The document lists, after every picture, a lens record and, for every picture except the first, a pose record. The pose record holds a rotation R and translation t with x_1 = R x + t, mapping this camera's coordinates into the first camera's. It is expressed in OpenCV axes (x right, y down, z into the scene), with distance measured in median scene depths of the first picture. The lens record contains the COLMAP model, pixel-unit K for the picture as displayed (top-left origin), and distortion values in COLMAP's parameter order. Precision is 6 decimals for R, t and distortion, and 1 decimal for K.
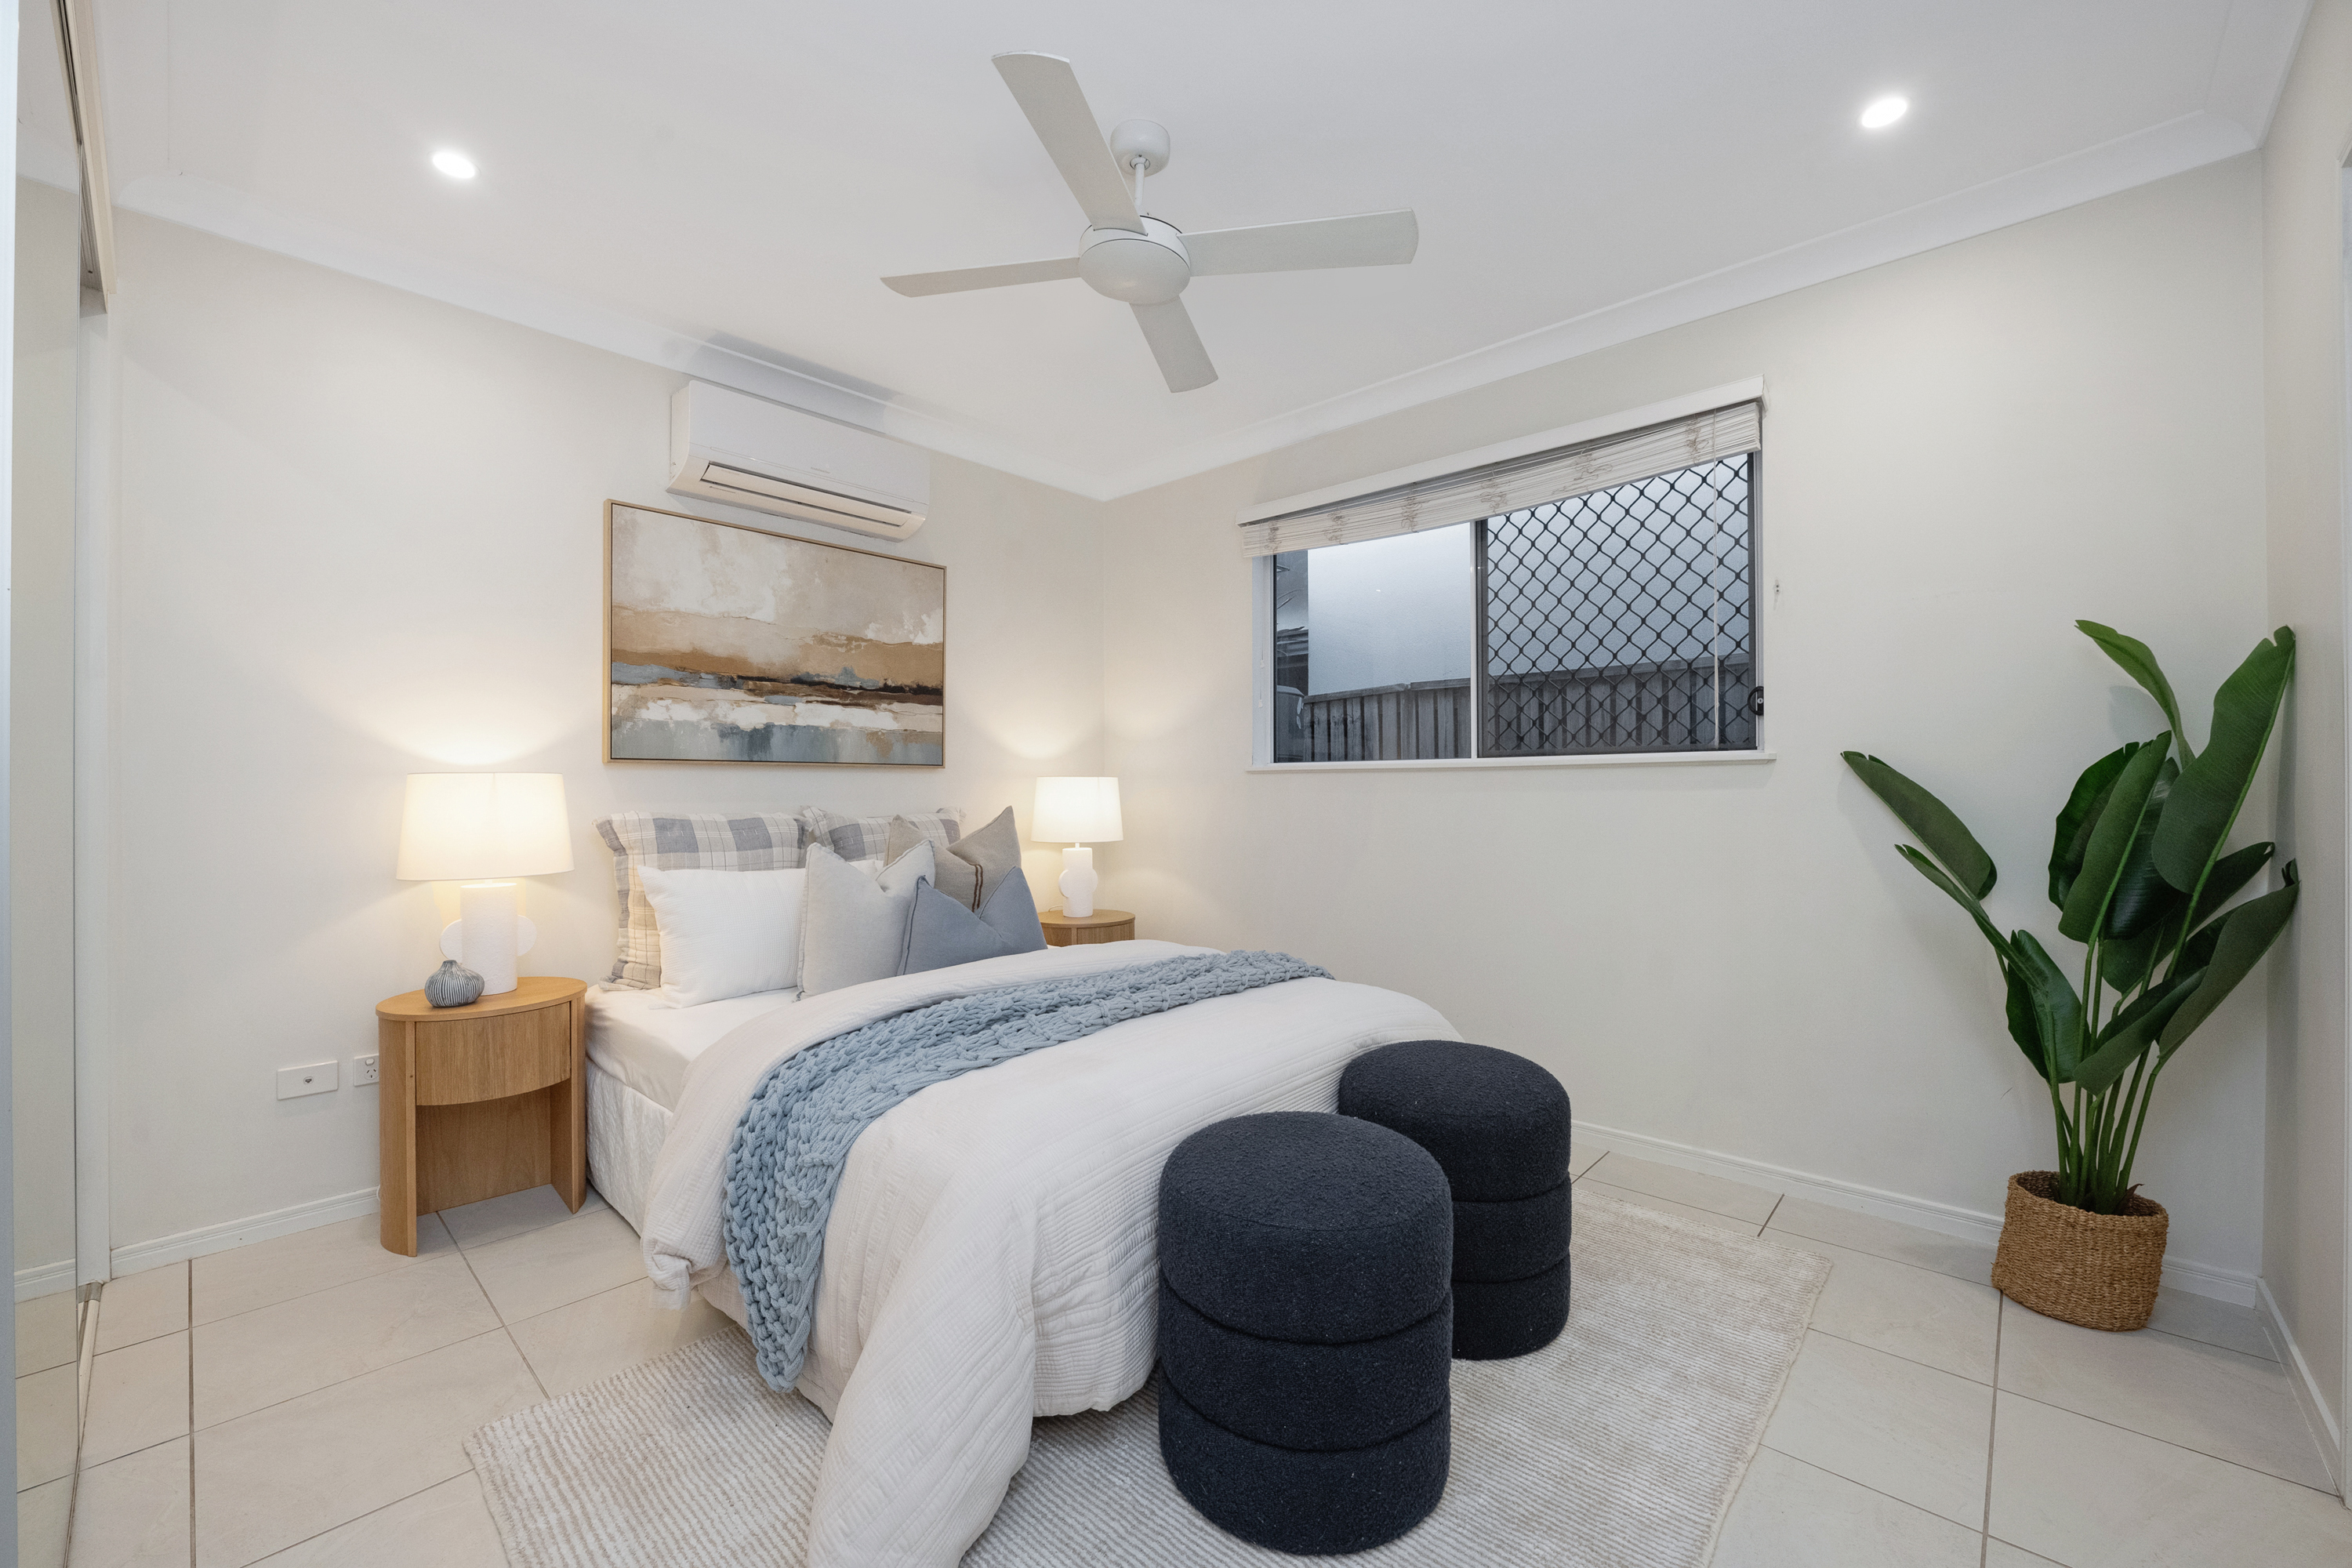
lens RADIAL K [[931.3, 0, 1170.2], [0, 931.3, 792.9], [0, 0, 1]] dist [-0.012491, -0.000061]
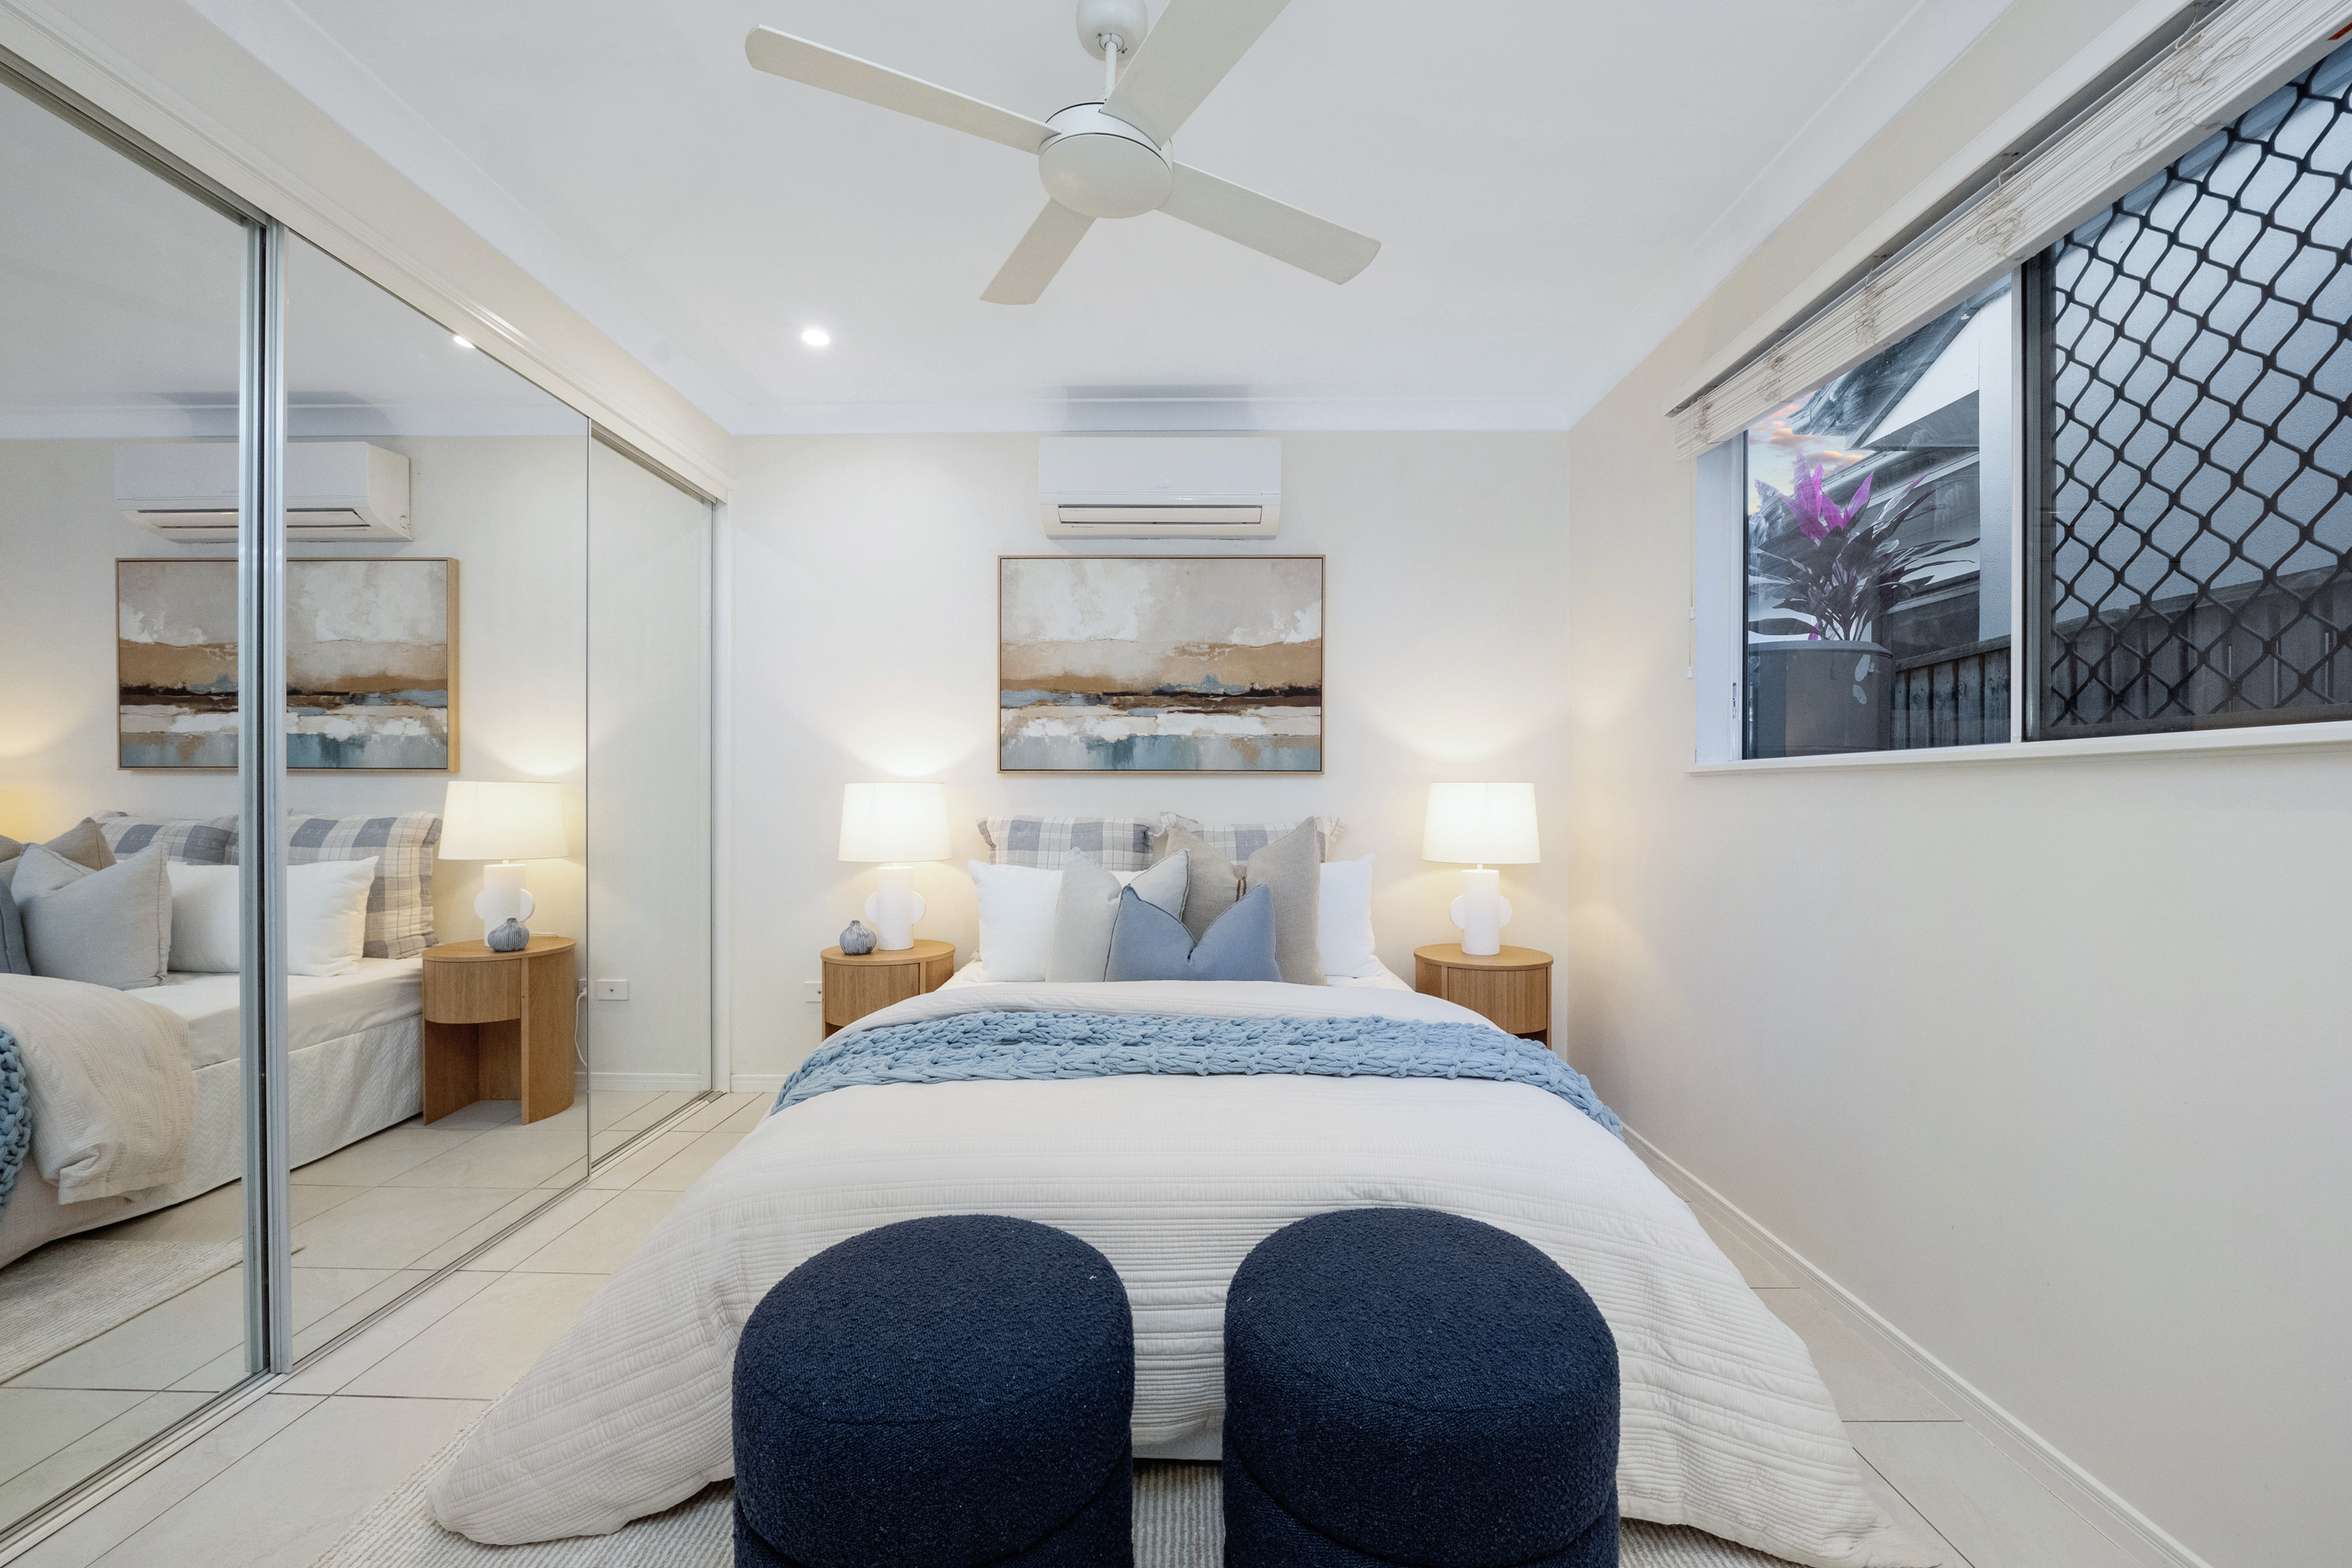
lens RADIAL K [[935.4, 0, 1174.4], [0, 935.4, 804.8], [0, 0, 1]] dist [-0.011968, 0.000041]
pose [[0.666455, 0.012207, -0.745445, 0.406860], [-0.007301, 0.999925, 0.009847, -0.004620], [0.745509, -0.001120, 0.666494, 0.314962]]
